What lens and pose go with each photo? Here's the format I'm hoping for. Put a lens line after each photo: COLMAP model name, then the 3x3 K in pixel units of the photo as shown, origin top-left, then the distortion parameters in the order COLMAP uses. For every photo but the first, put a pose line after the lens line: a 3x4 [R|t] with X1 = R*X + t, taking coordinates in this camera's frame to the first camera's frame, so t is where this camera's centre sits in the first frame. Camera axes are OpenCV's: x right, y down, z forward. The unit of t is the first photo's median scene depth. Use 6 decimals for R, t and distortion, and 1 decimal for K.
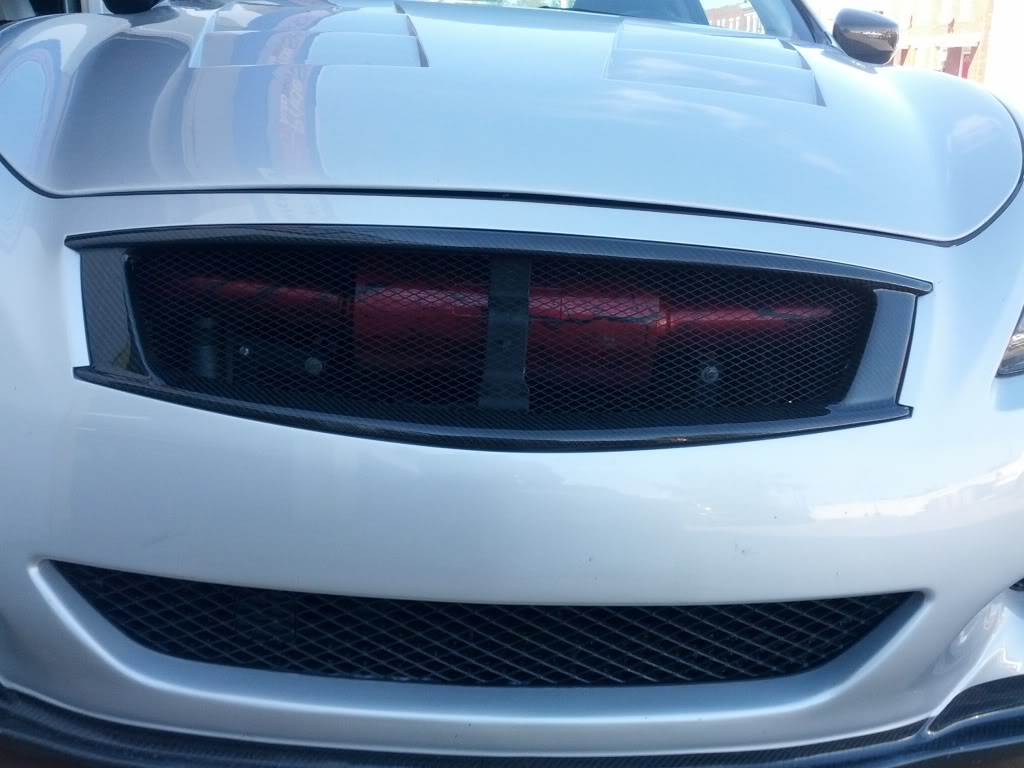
lens RADIAL K [[874.2, 0, 512.0], [0, 874.2, 384.0], [0, 0, 1]] dist [-0.001173, -0.071303]
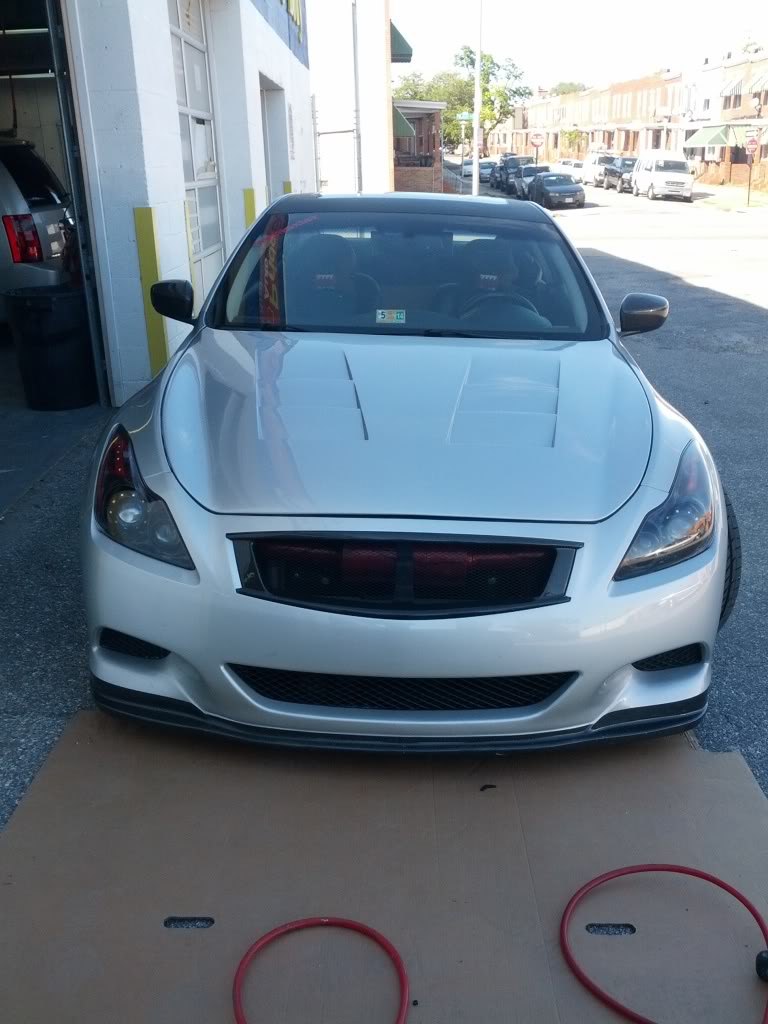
lens RADIAL K [[856.0, 0, 384.0], [0, 856.0, 512.0], [0, 0, 1]] dist [-0.001650, -0.005879]
pose [[0.996779, -0.024355, -0.076409, 0.123387], [0.029295, 0.997506, 0.064216, -0.375337], [0.074654, -0.066248, 0.995007, -1.391606]]
